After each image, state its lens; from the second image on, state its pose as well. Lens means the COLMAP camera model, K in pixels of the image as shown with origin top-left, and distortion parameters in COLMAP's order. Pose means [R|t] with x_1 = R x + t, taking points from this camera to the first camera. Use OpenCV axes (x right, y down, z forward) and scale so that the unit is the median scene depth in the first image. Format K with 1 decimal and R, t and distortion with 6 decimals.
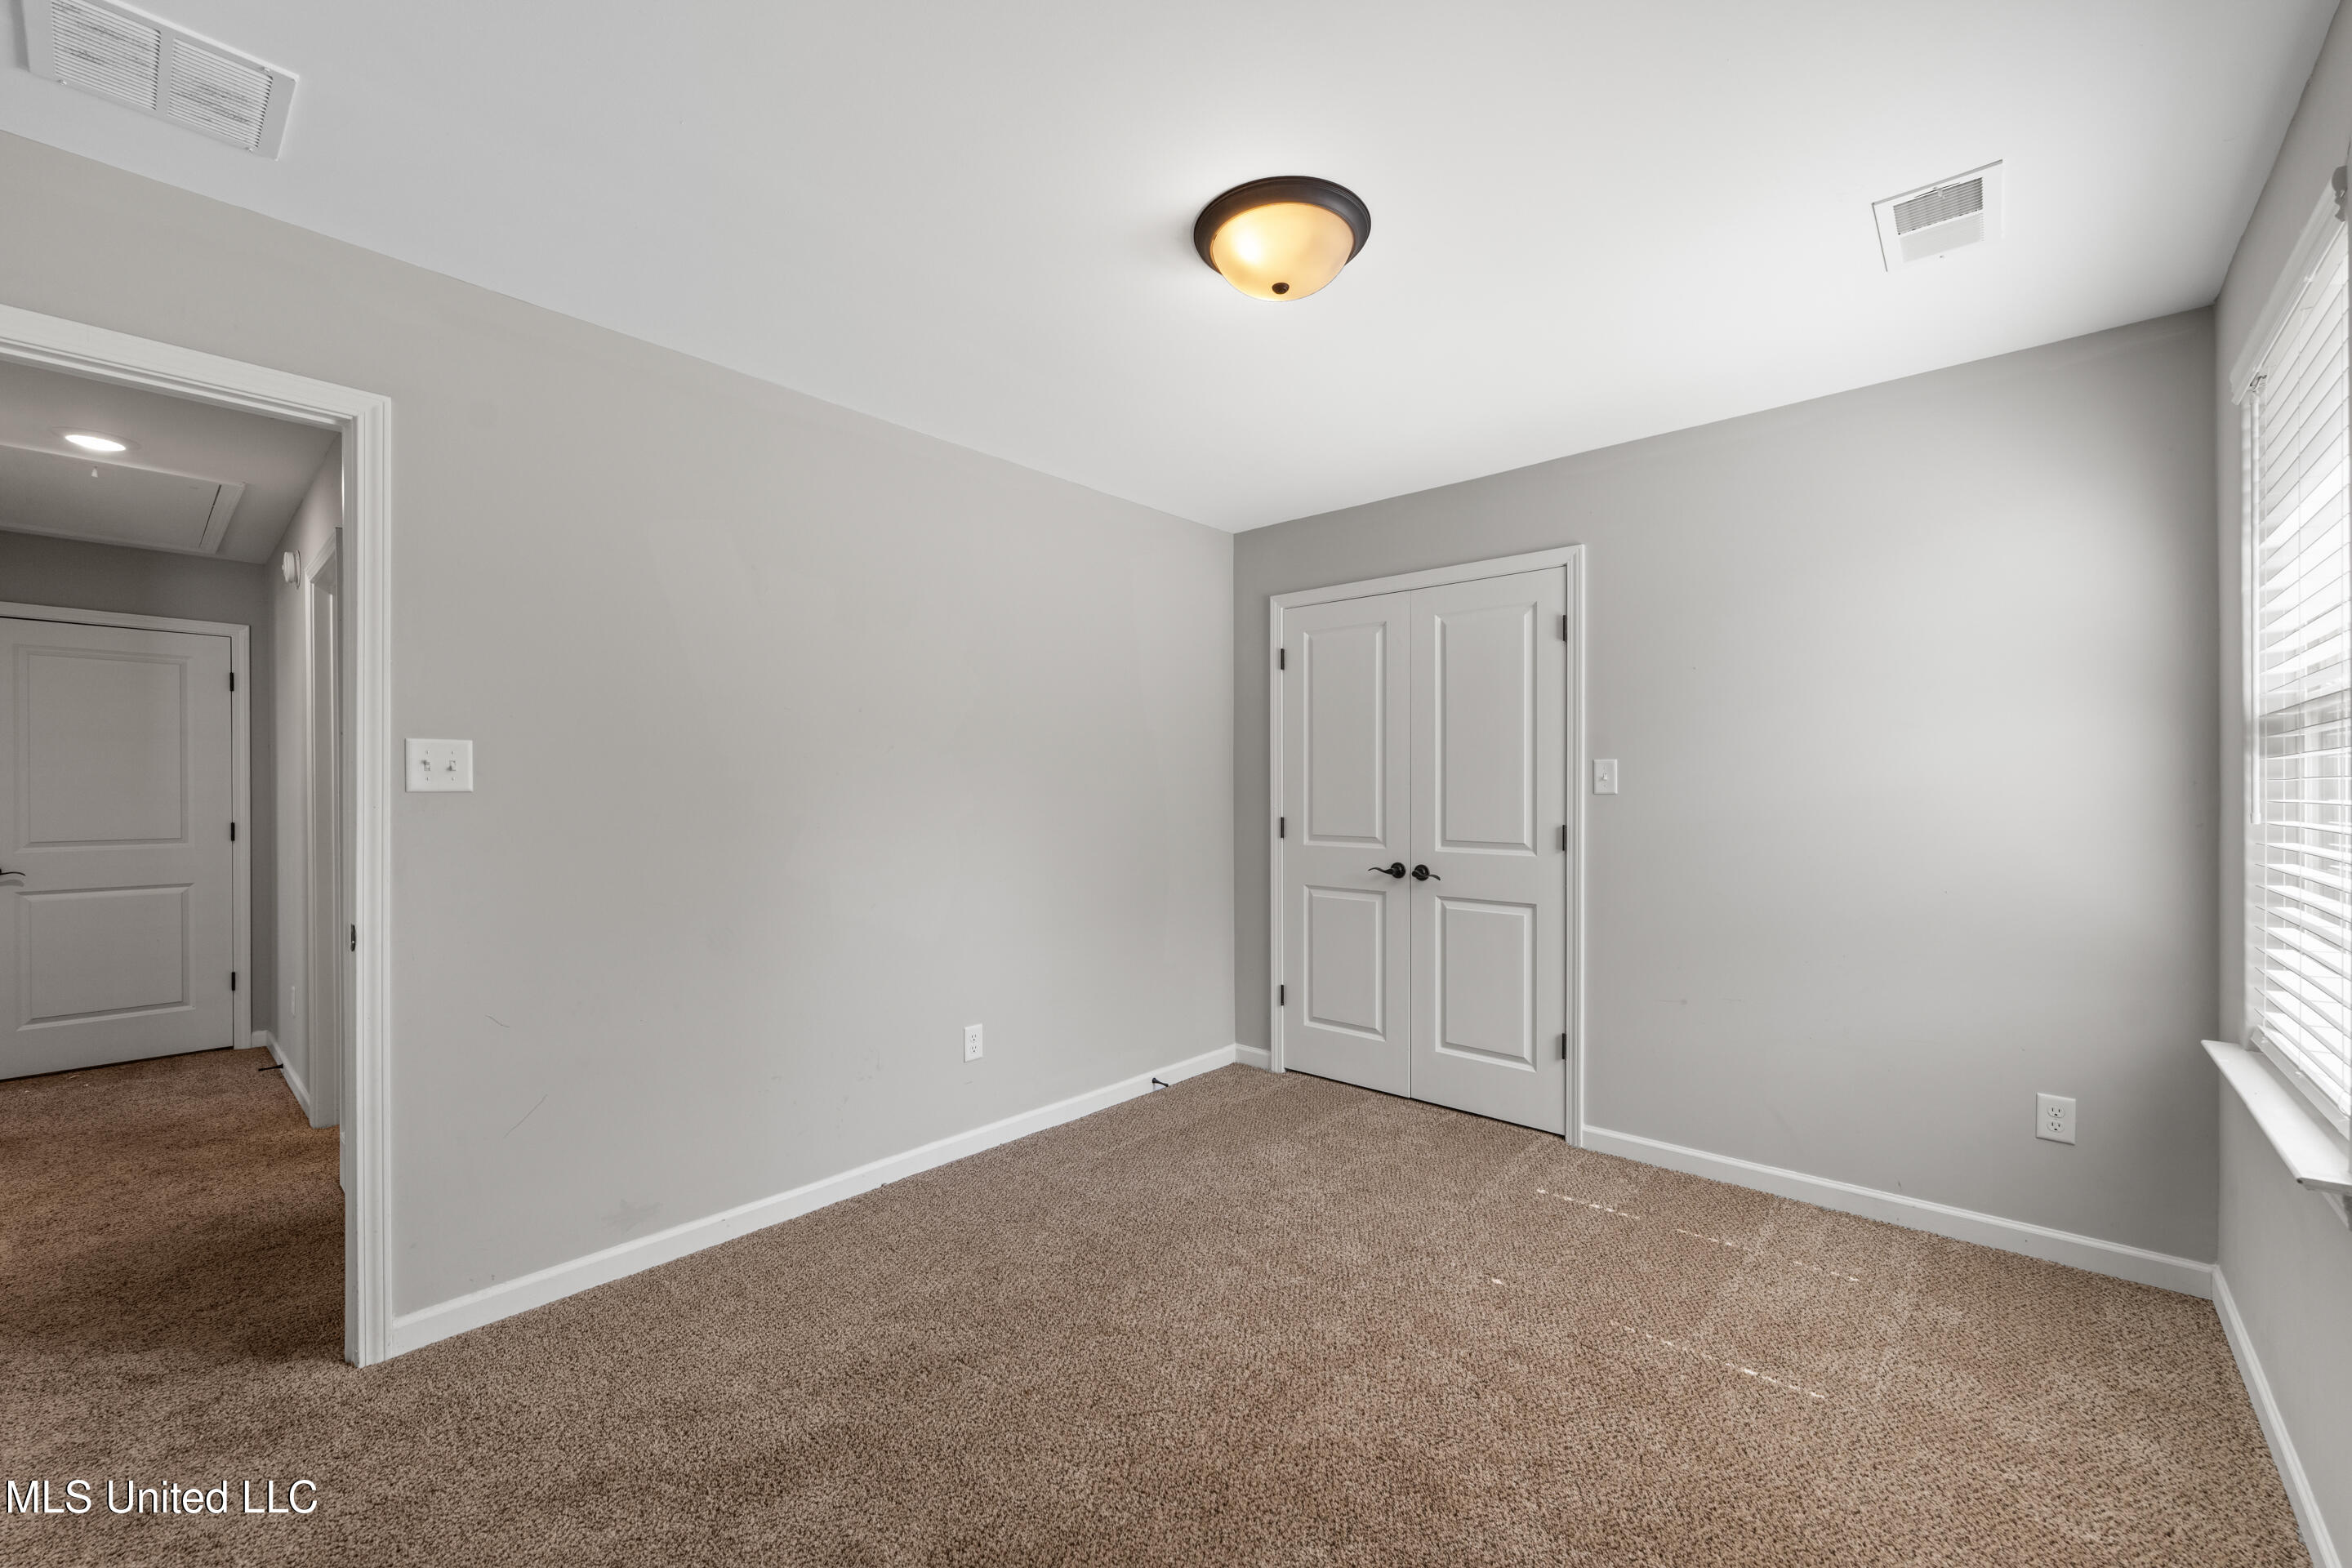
lens RADIAL K [[940.9, 0, 1172.0], [0, 940.9, 794.7], [0, 0, 1]] dist [0.000655, 0.000081]
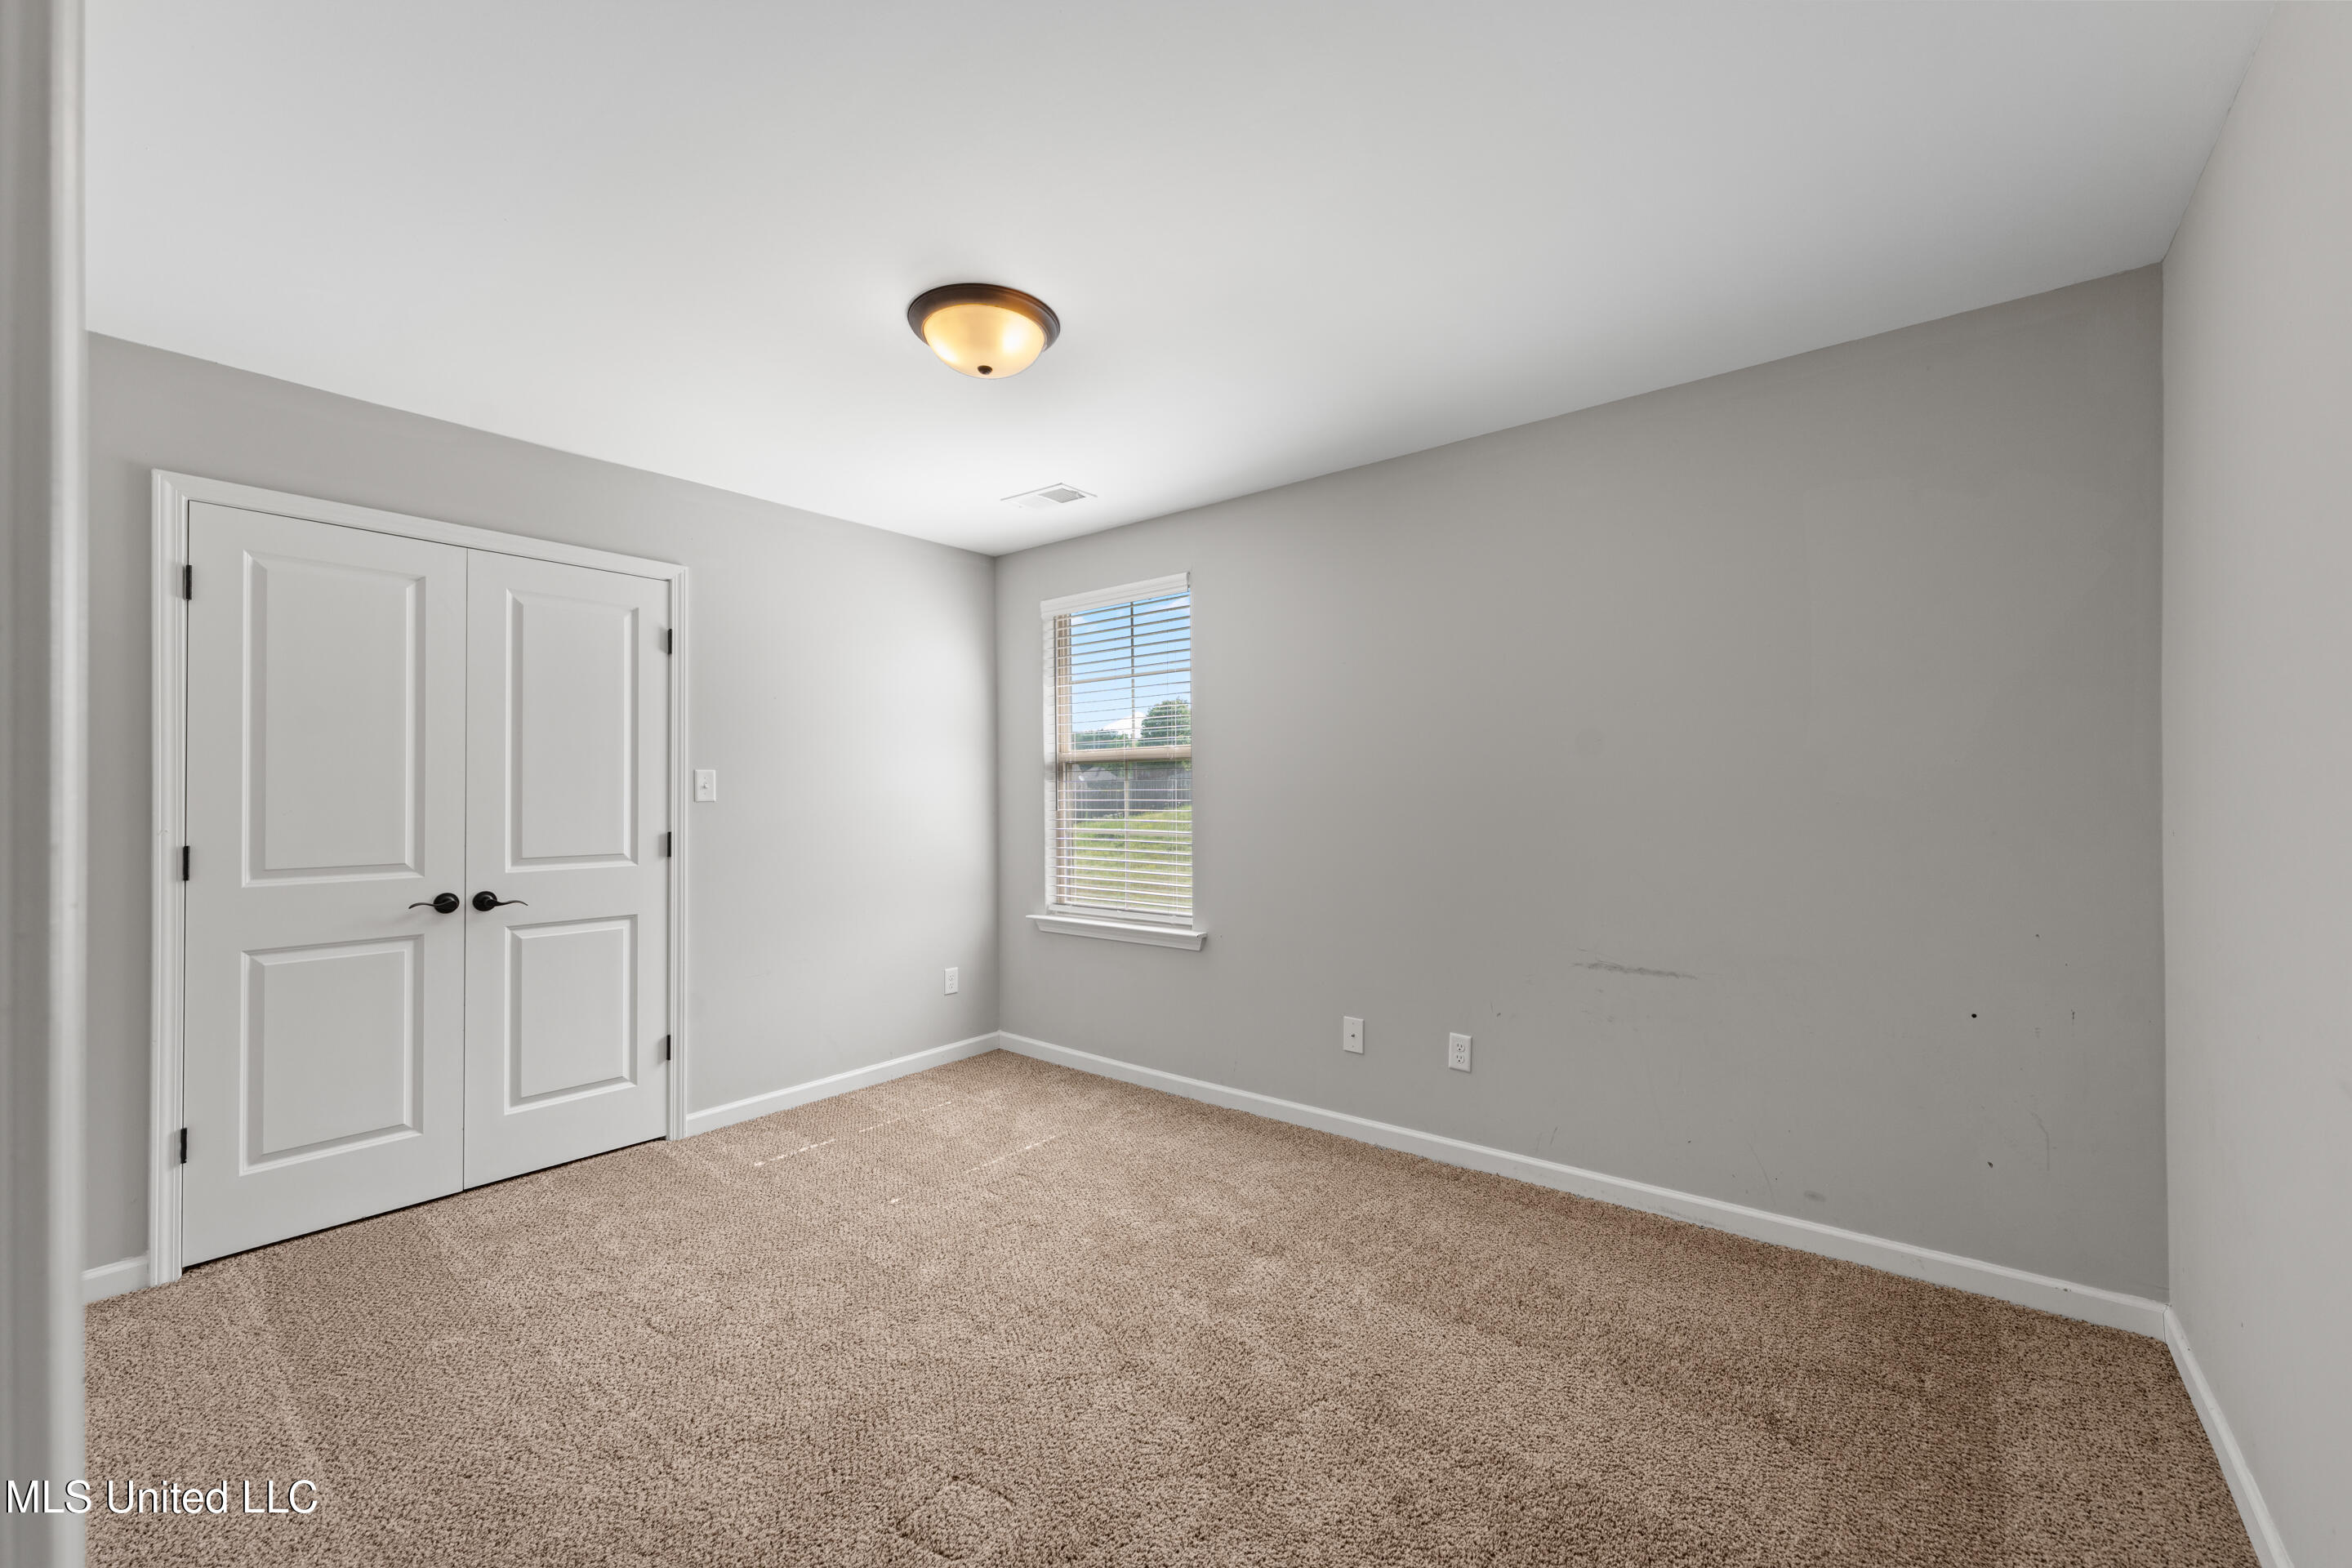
lens RADIAL K [[928.8, 0, 1176.0], [0, 928.8, 784.0], [0, 0, 1]] dist [0.000273, 0.000034]
pose [[-0.058136, 0.012783, 0.998227, -0.610938], [0.010084, 0.999875, -0.012217, -0.002195], [-0.998258, 0.009356, -0.058258, 0.488429]]
